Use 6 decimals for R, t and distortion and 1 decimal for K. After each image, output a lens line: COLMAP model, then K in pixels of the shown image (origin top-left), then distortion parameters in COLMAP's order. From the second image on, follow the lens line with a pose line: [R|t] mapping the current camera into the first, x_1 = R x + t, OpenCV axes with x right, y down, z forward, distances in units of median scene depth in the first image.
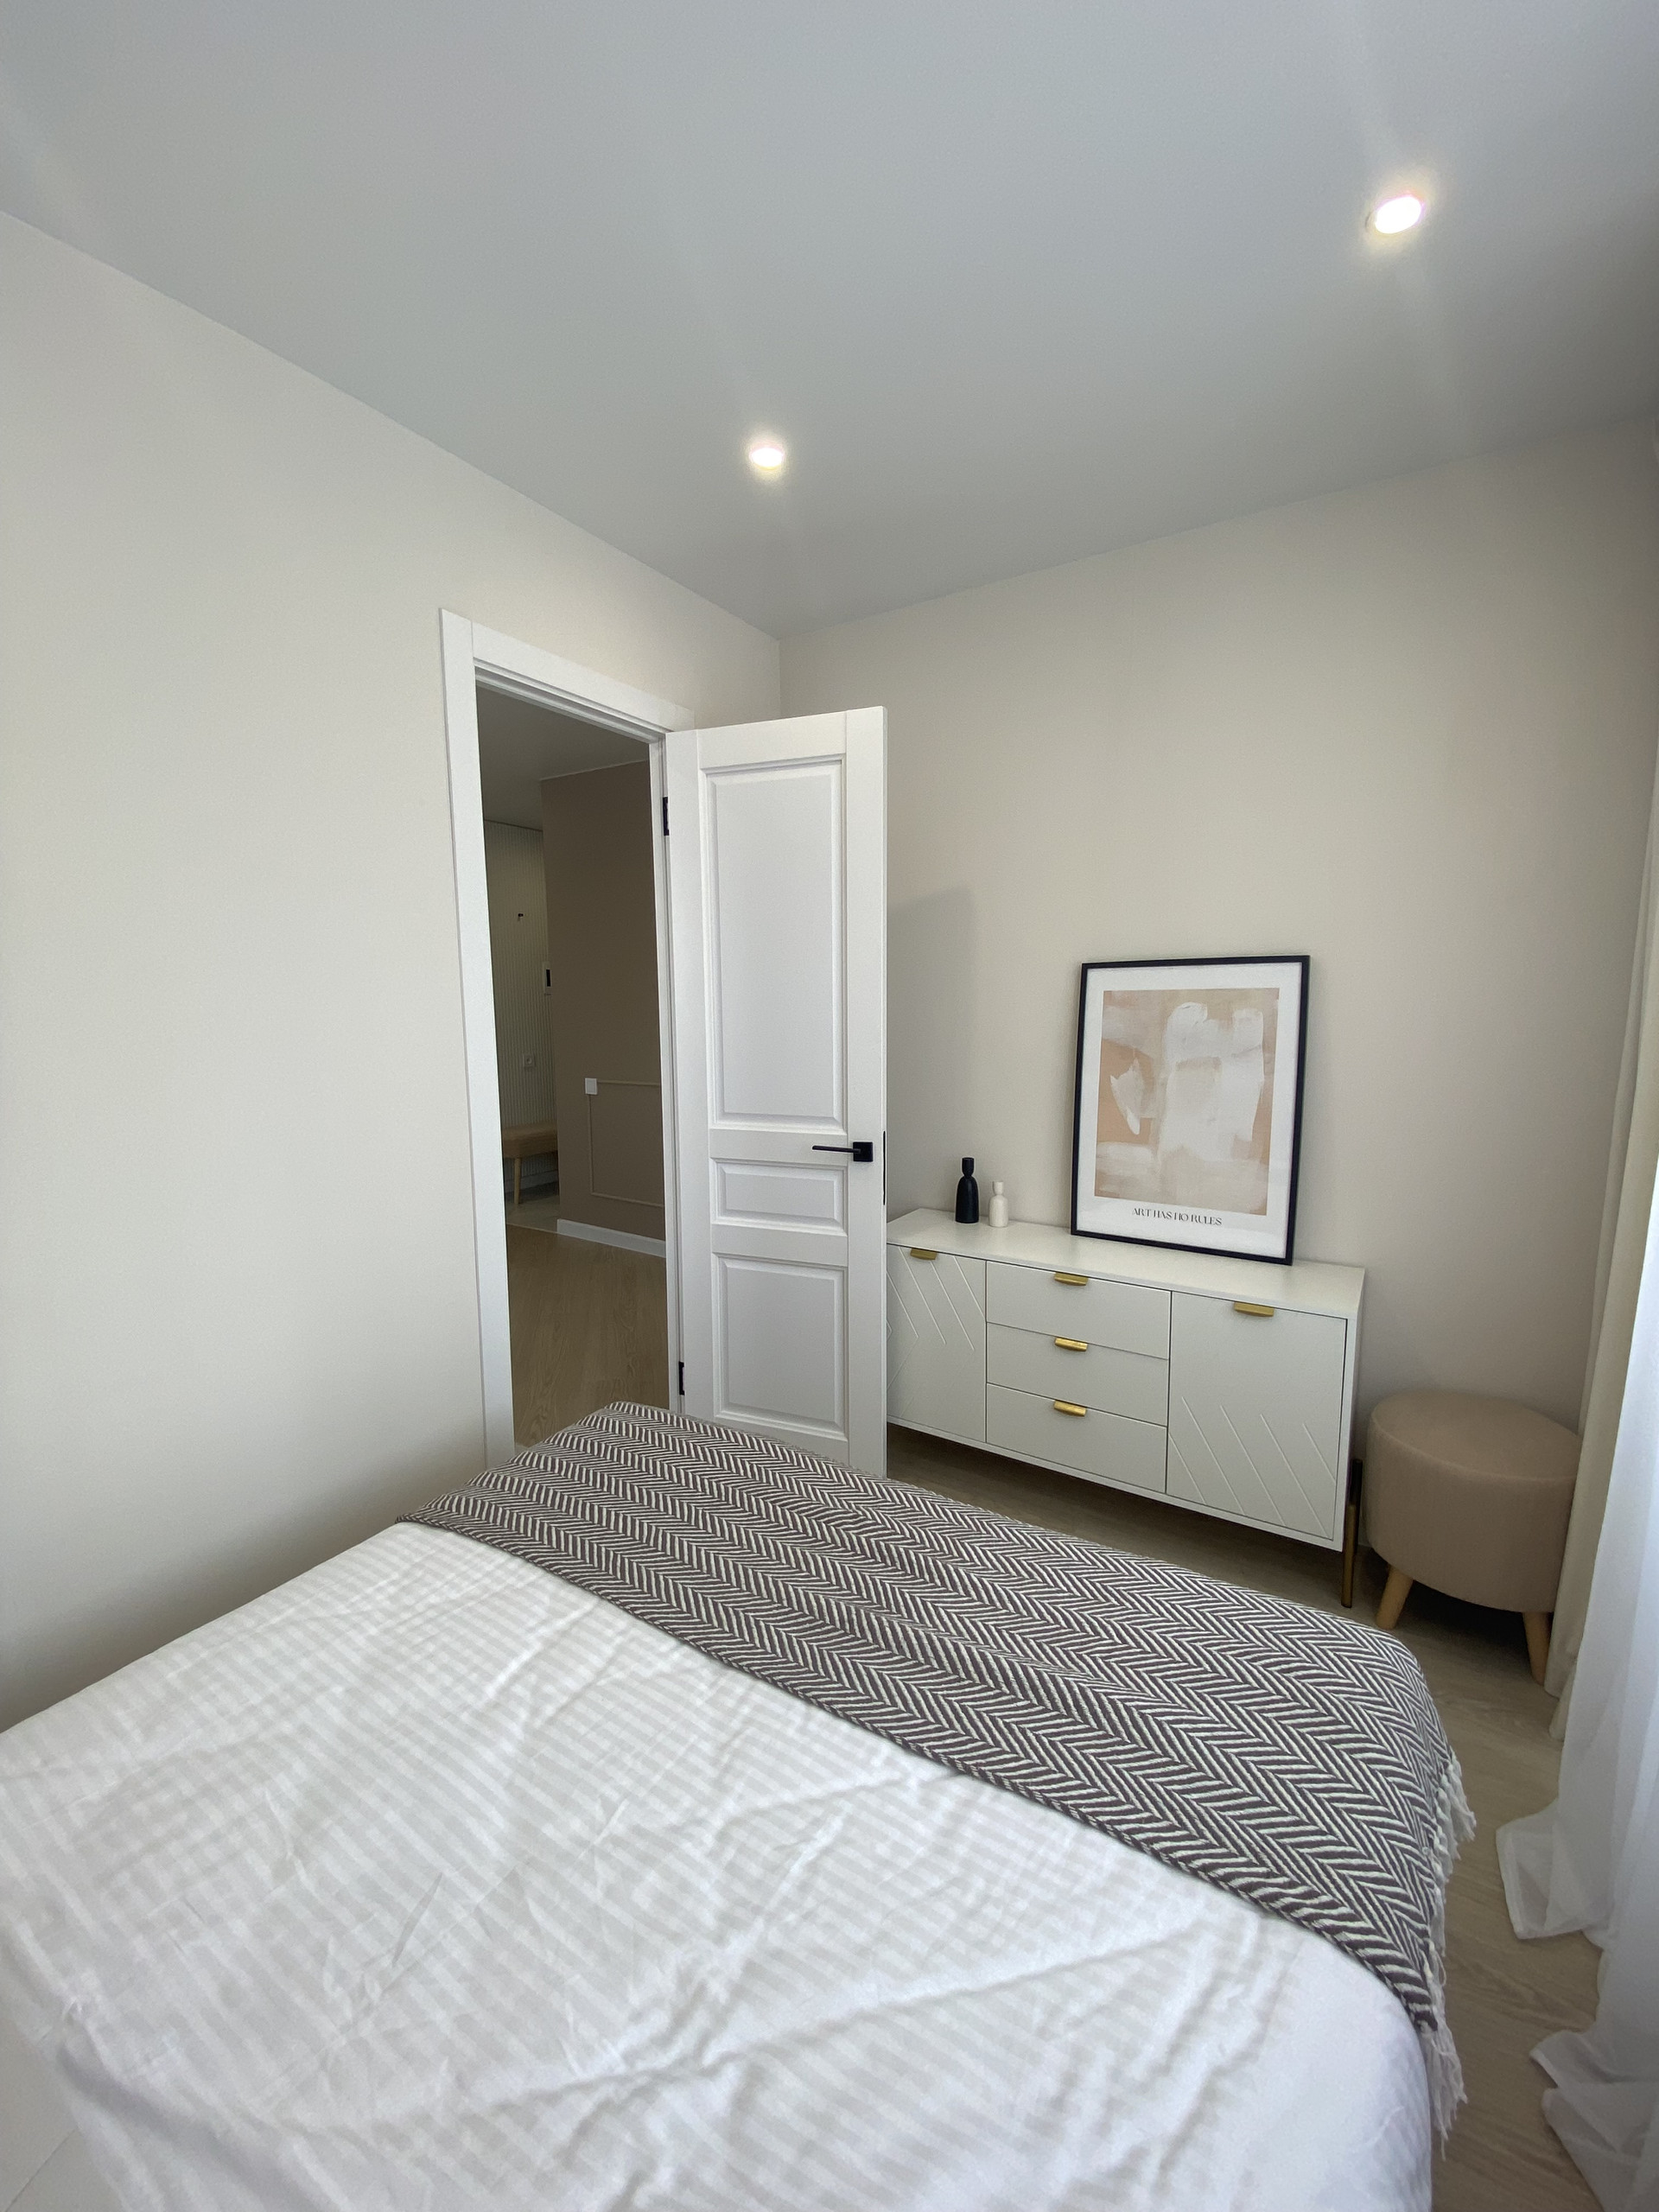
lens RADIAL K [[895.8, 0, 821.6], [0, 895.8, 1091.8], [0, 0, 1]] dist [-0.024049, -0.000968]
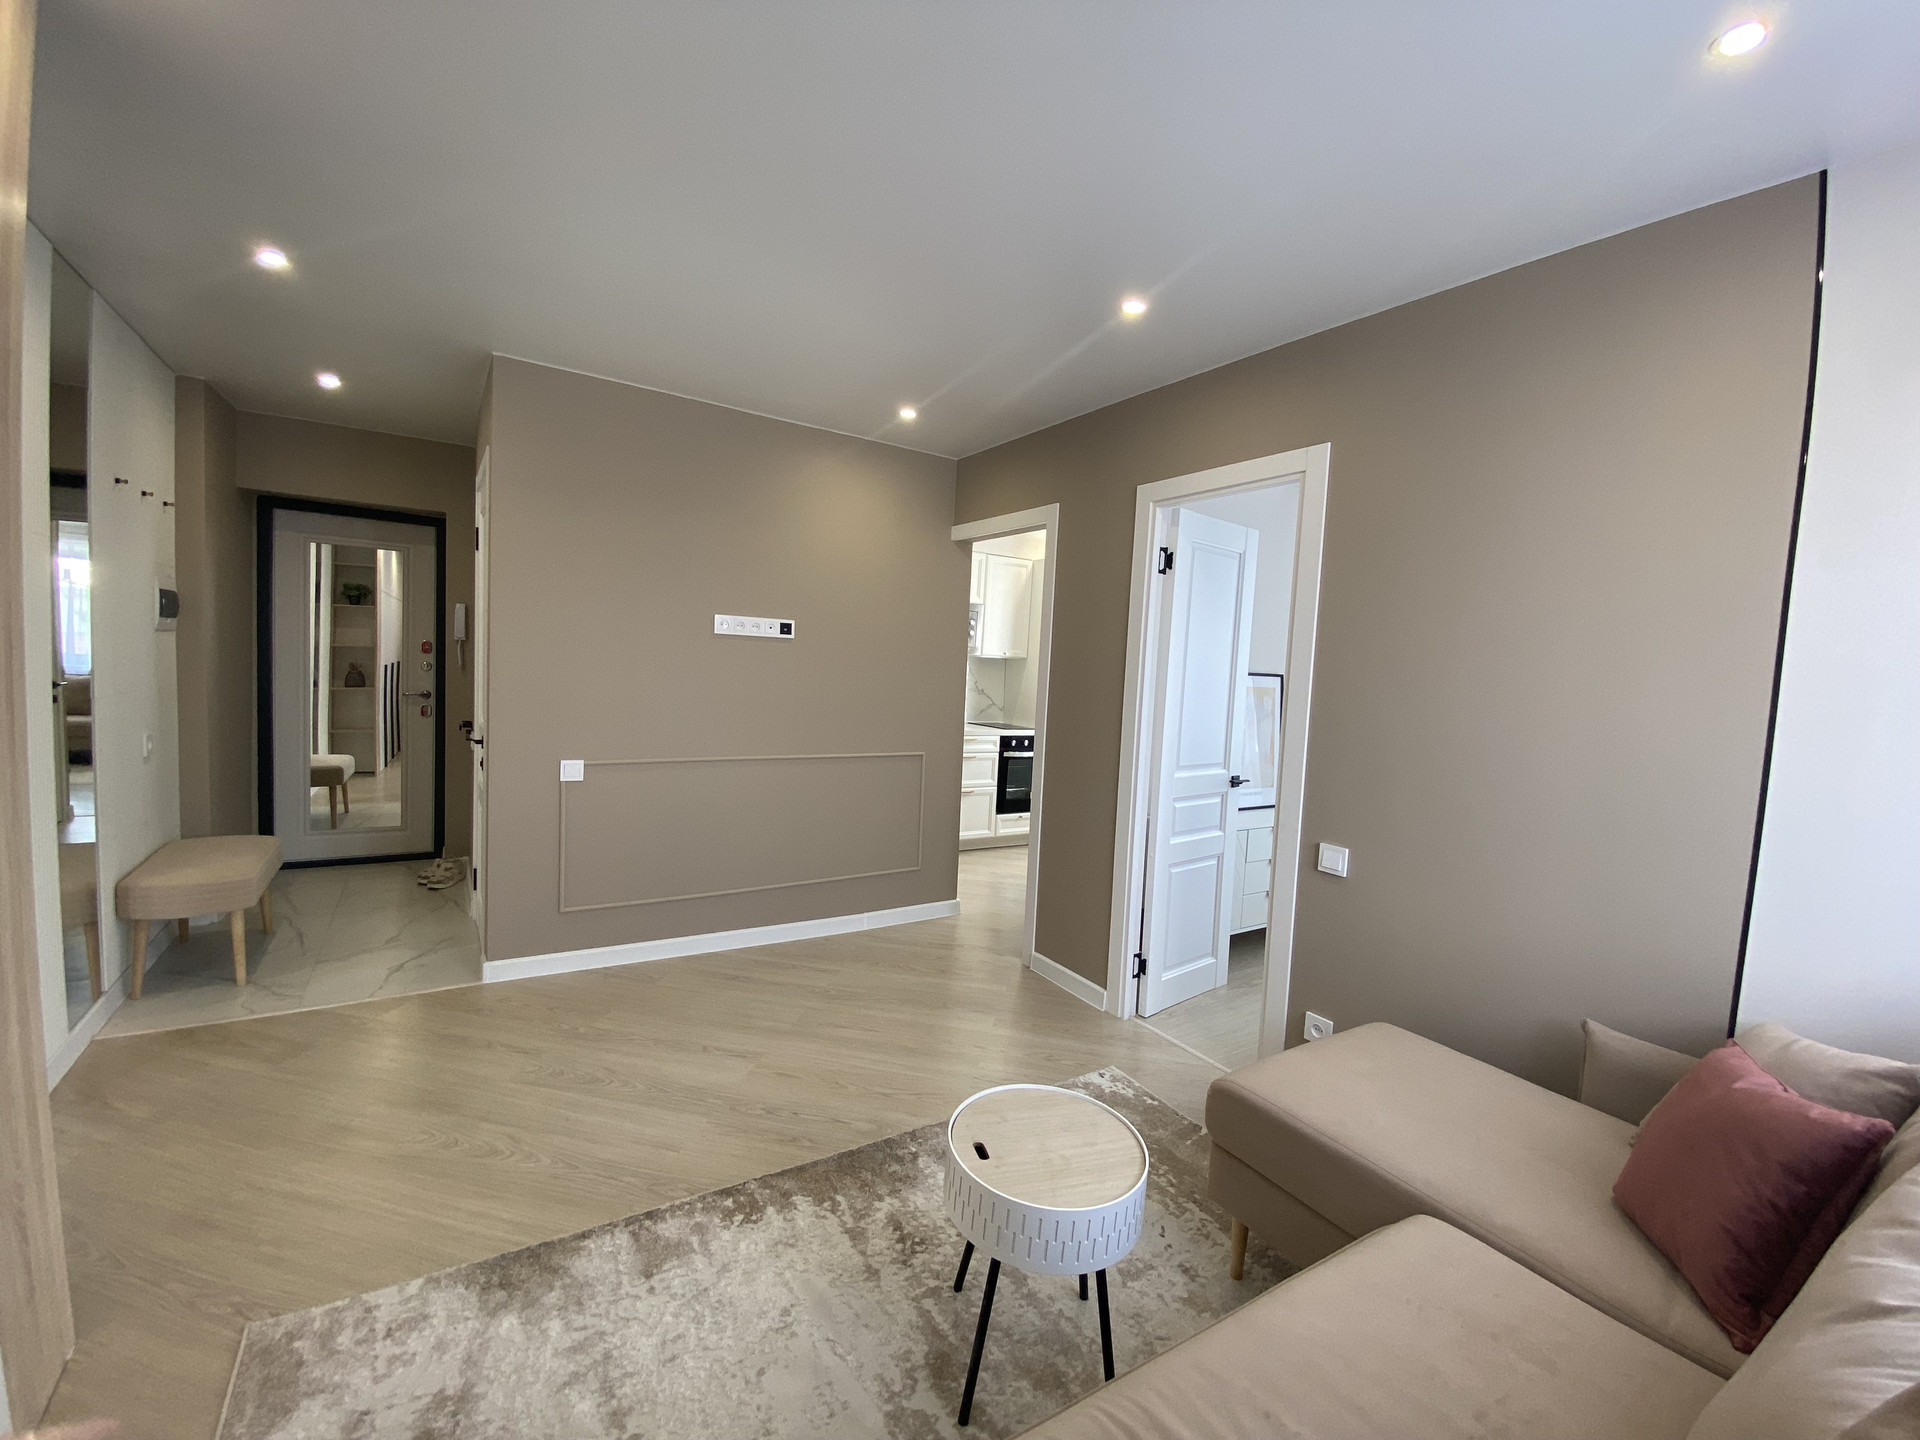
lens RADIAL K [[777.6, 0, 960.0], [0, 777.6, 720.0], [0, 0, 1]] dist [-0.024049, -0.000968]
pose [[0.414037, -0.030474, 0.909750, -1.452572], [0.045144, 0.998897, 0.012915, -0.086792], [-0.909140, 0.035722, 0.414956, 0.839400]]
